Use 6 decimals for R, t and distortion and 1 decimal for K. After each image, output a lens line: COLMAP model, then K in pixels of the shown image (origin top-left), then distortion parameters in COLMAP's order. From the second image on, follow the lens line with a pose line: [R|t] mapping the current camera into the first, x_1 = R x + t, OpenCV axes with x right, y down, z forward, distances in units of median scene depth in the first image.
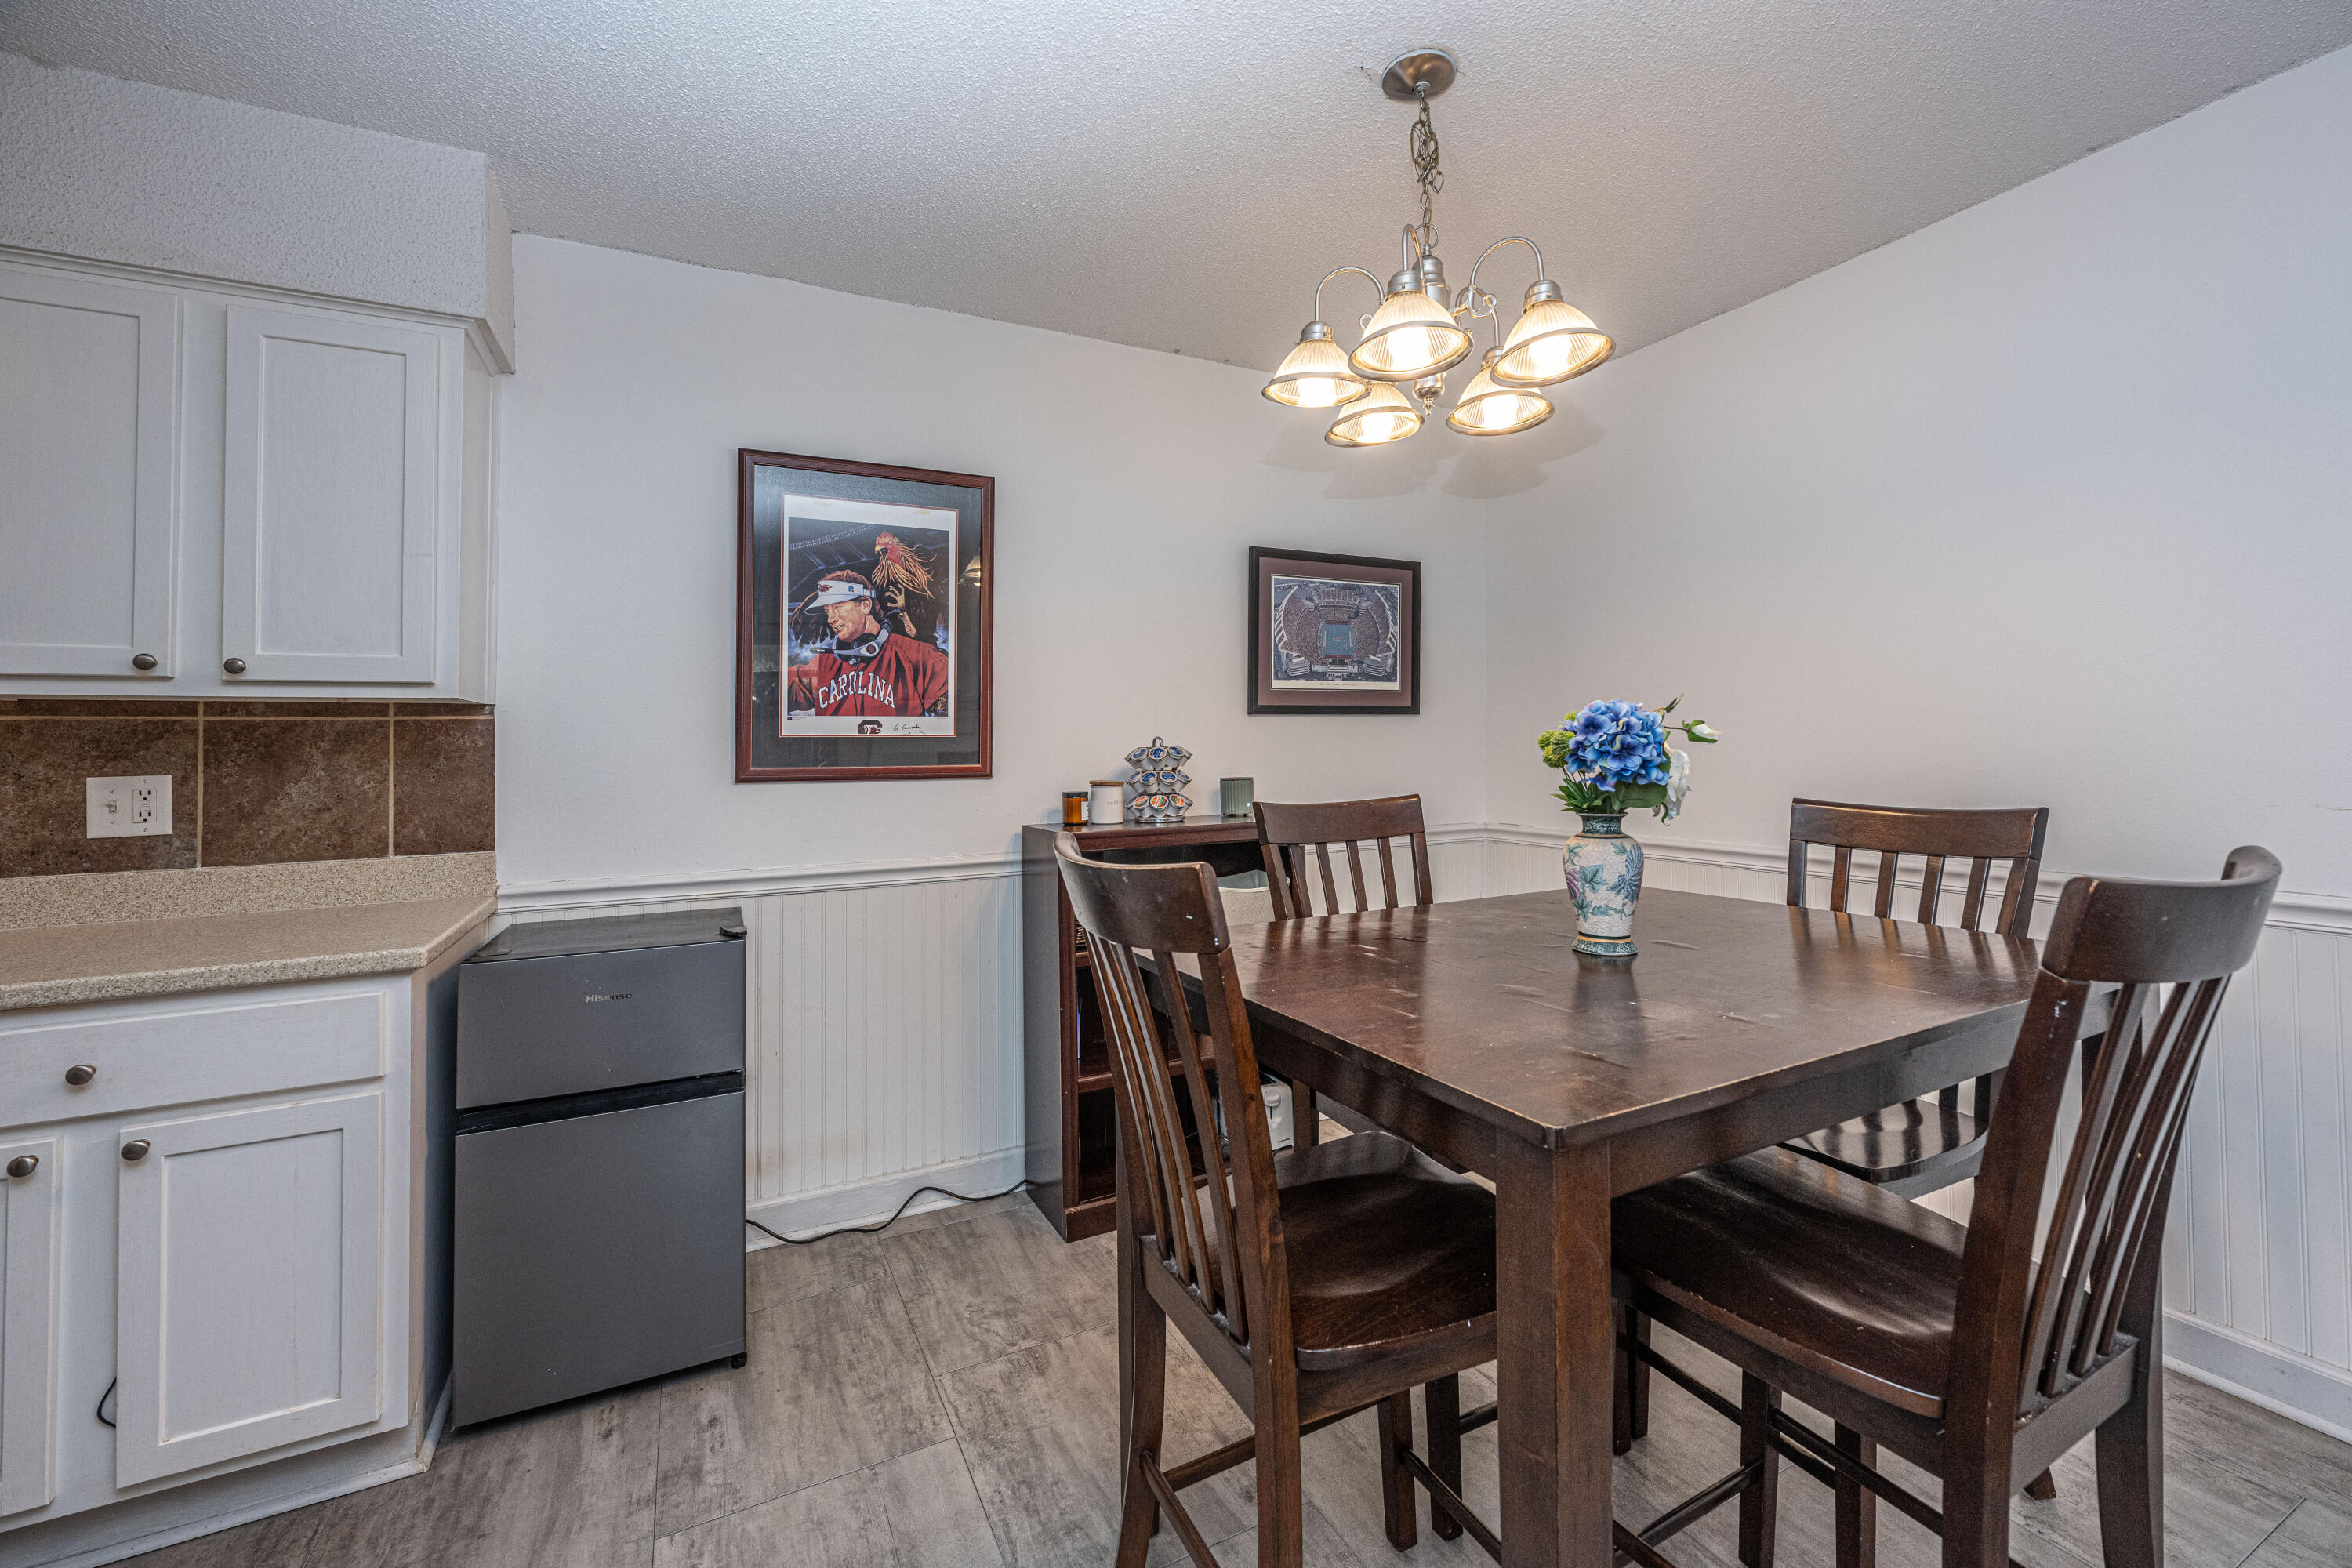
lens RADIAL K [[943.2, 0, 1176.0], [0, 943.2, 715.7], [0, 0, 1]] dist [-0.005290, 0.000491]
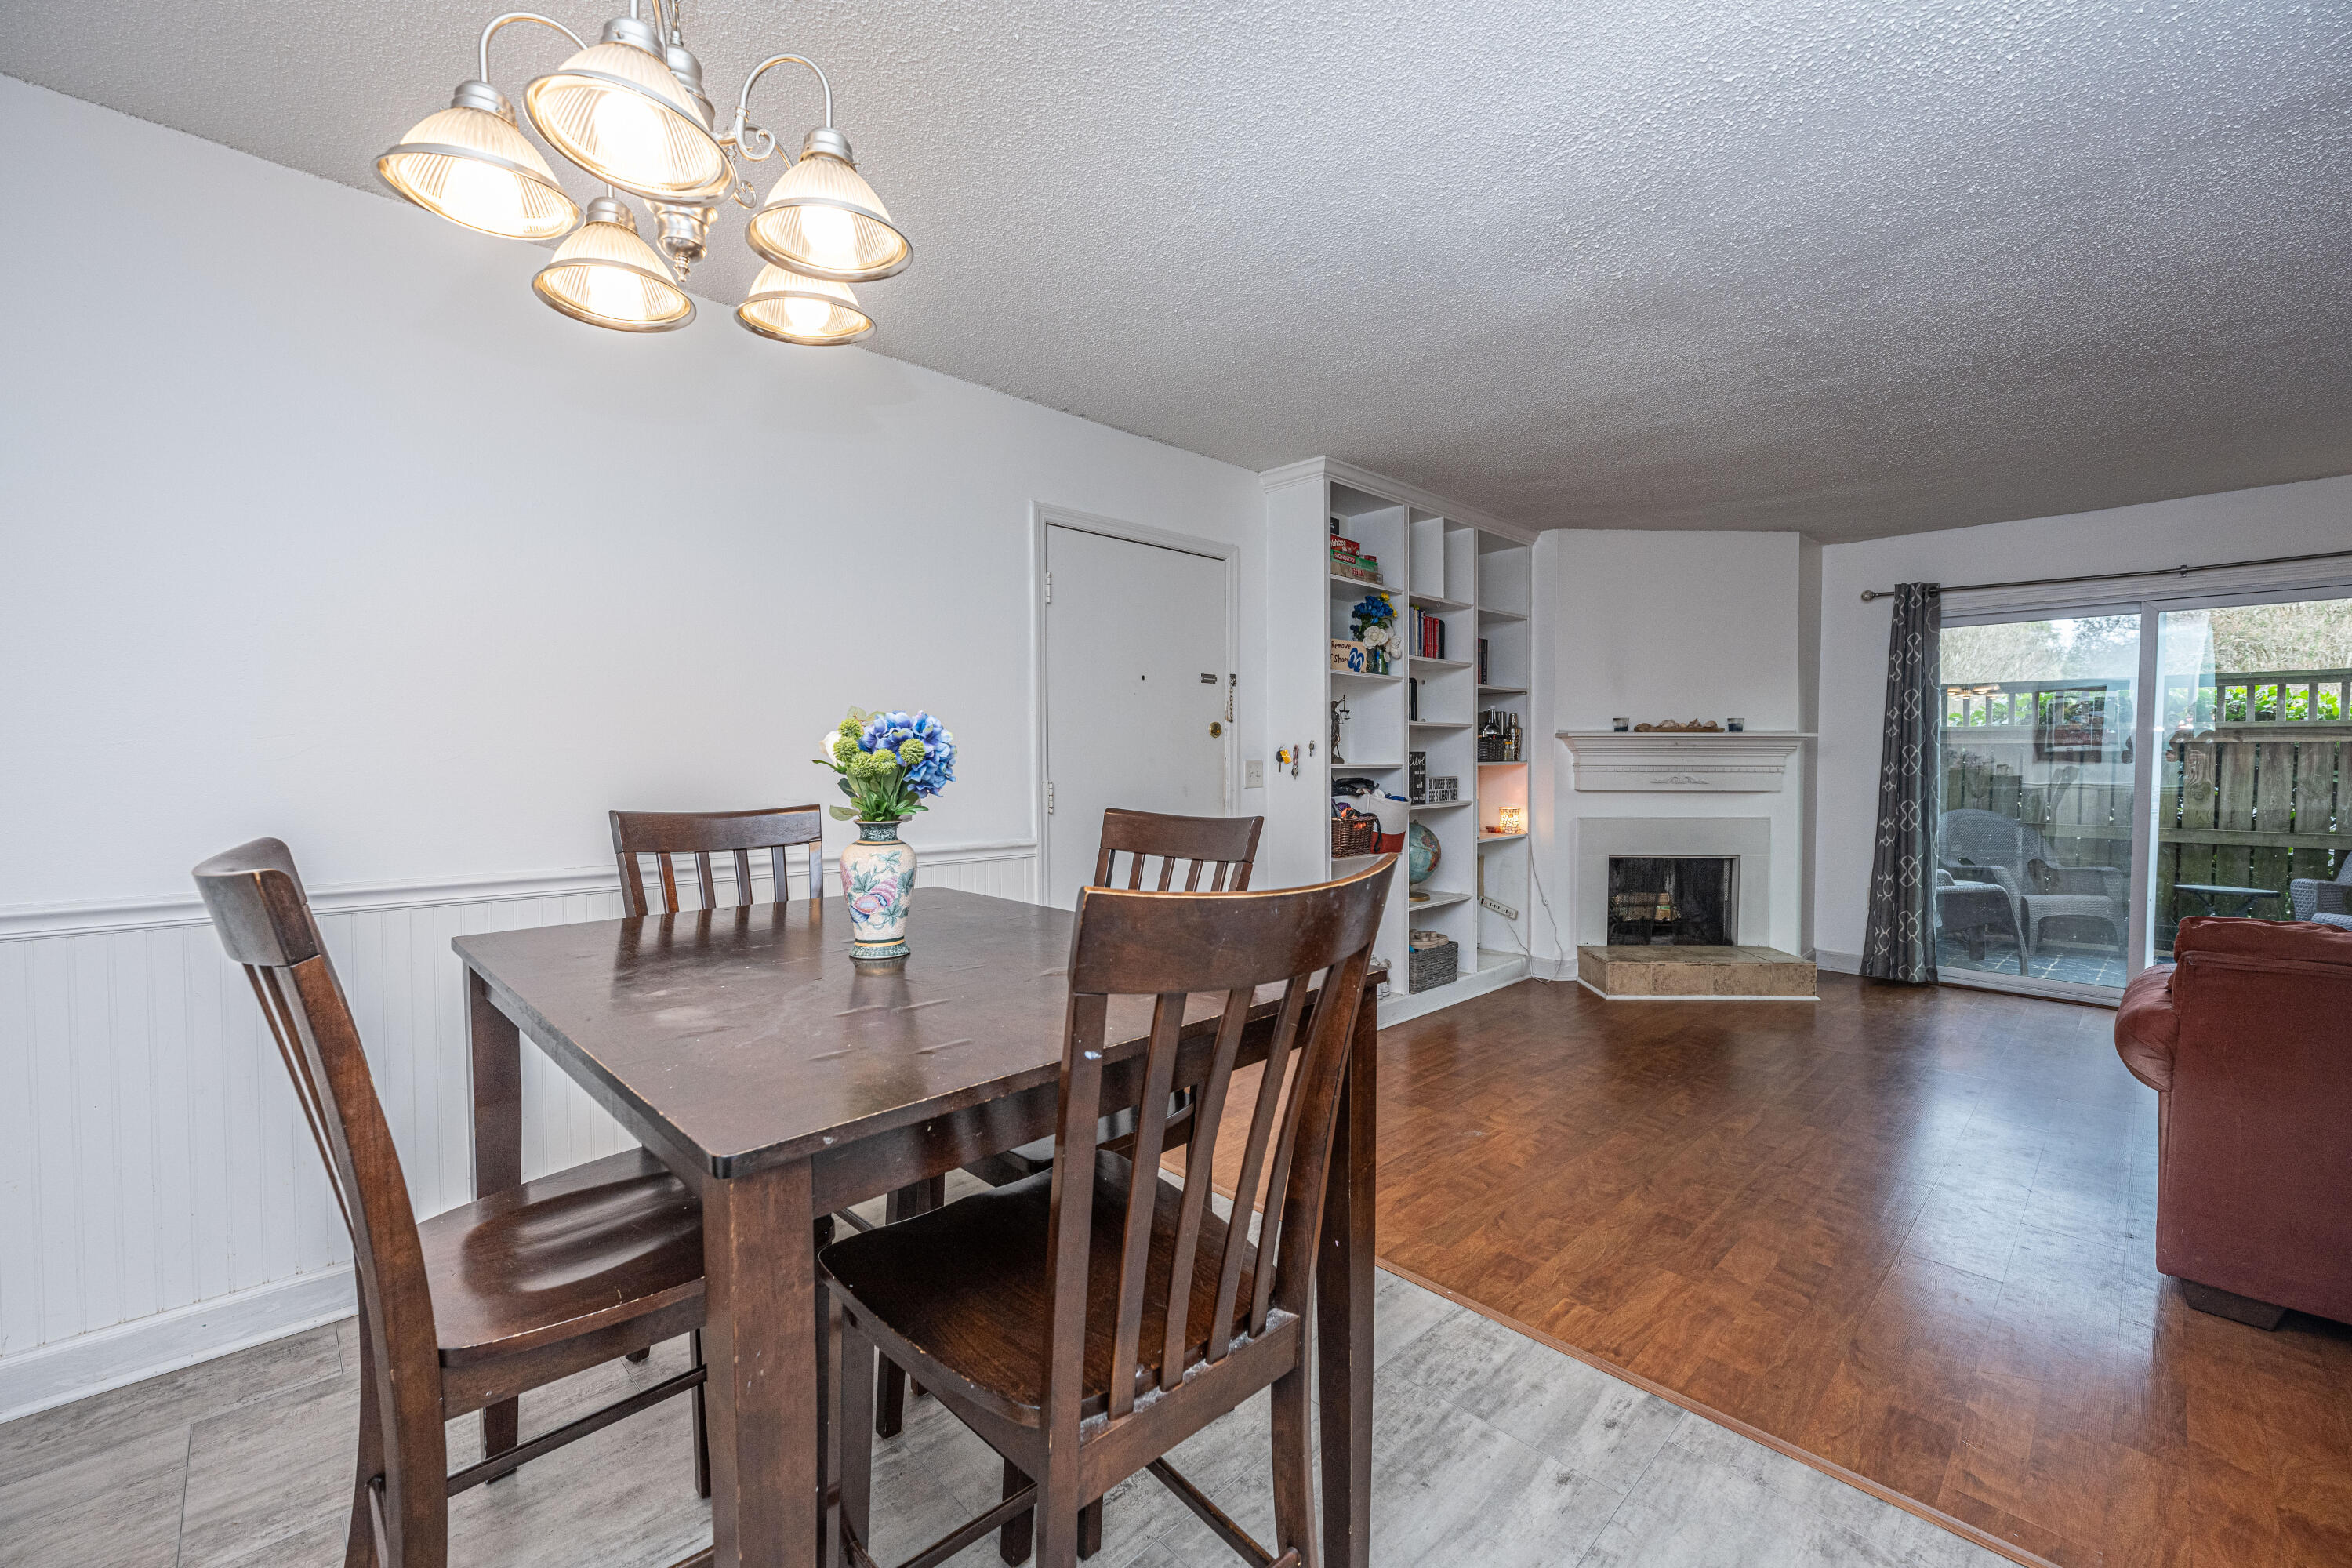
lens RADIAL K [[943.2, 0, 1183.8], [0, 943.2, 788.5], [0, 0, 1]] dist [-0.005290, 0.000491]
pose [[-0.286710, -0.020772, 0.957792, -0.386433], [-0.032883, 0.999389, 0.011830, 0.030658], [-0.957453, -0.028103, -0.287218, 0.640013]]
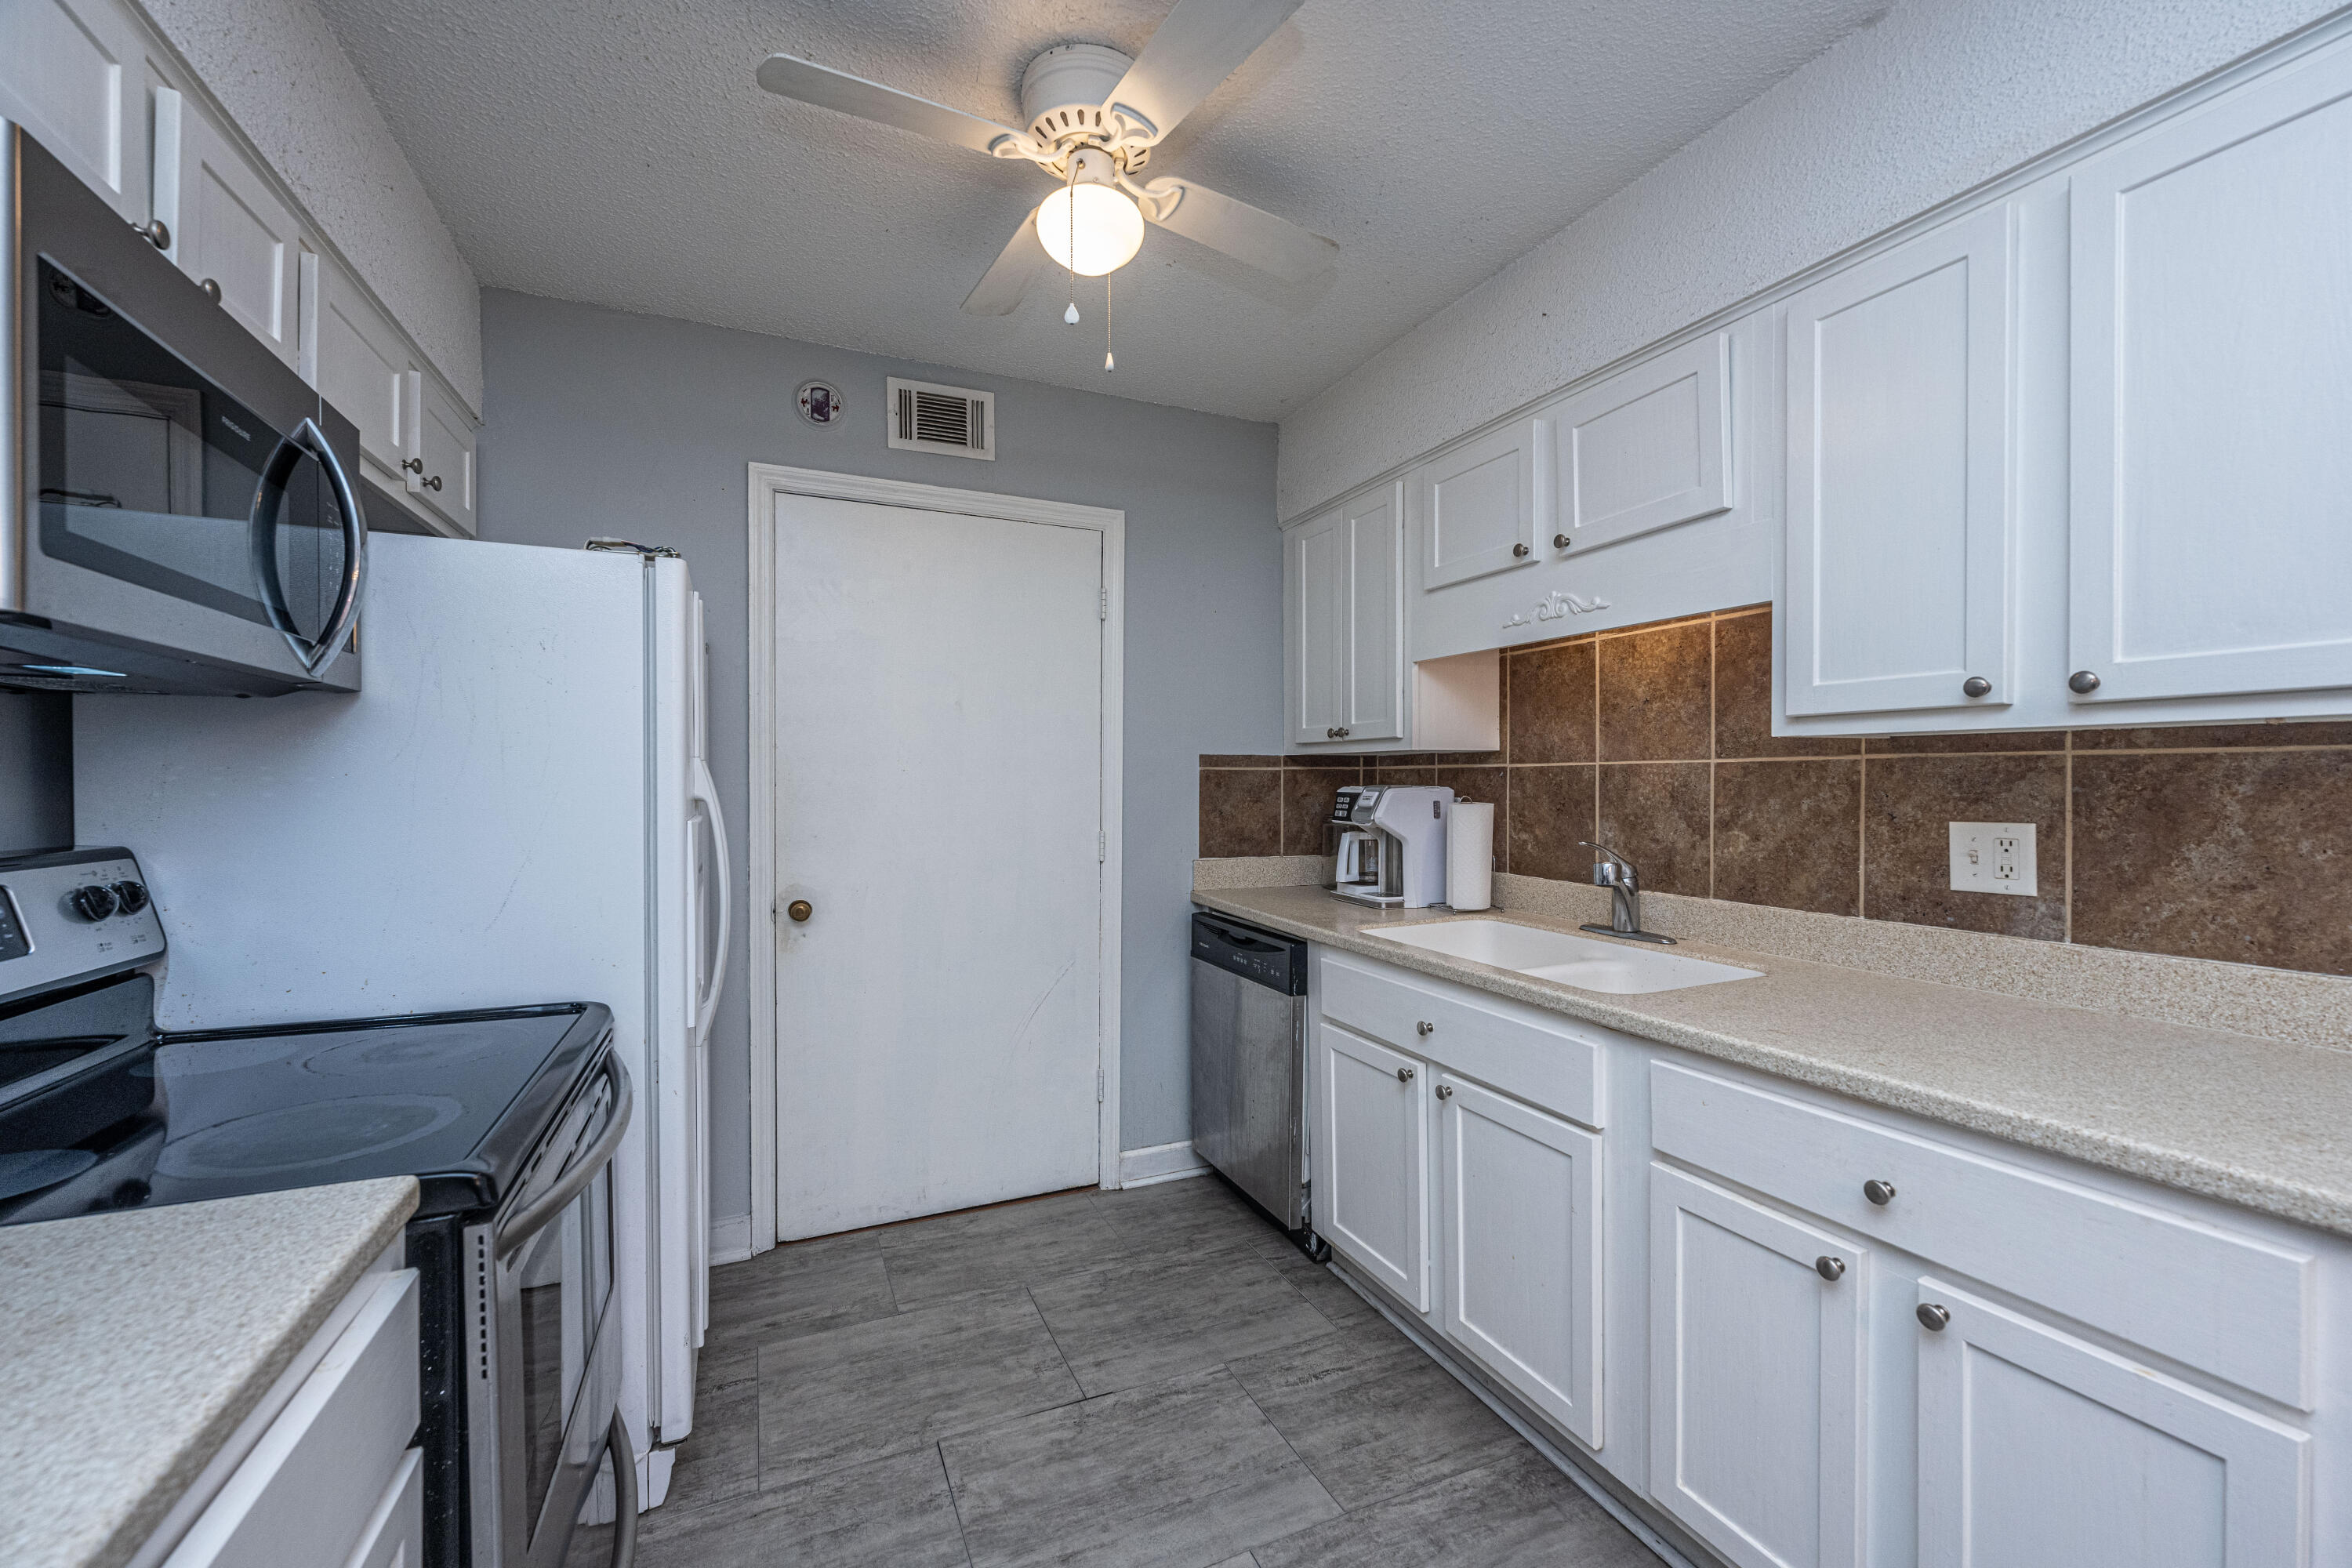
lens RADIAL K [[943.2, 0, 1181.8], [0, 943.2, 792.1], [0, 0, 1]] dist [-0.005290, 0.000491]
pose [[-0.058579, 0.028220, -0.997884, -0.194508], [0.035669, 0.999021, 0.026158, -0.009894], [0.997645, -0.034061, -0.059528, 0.278106]]
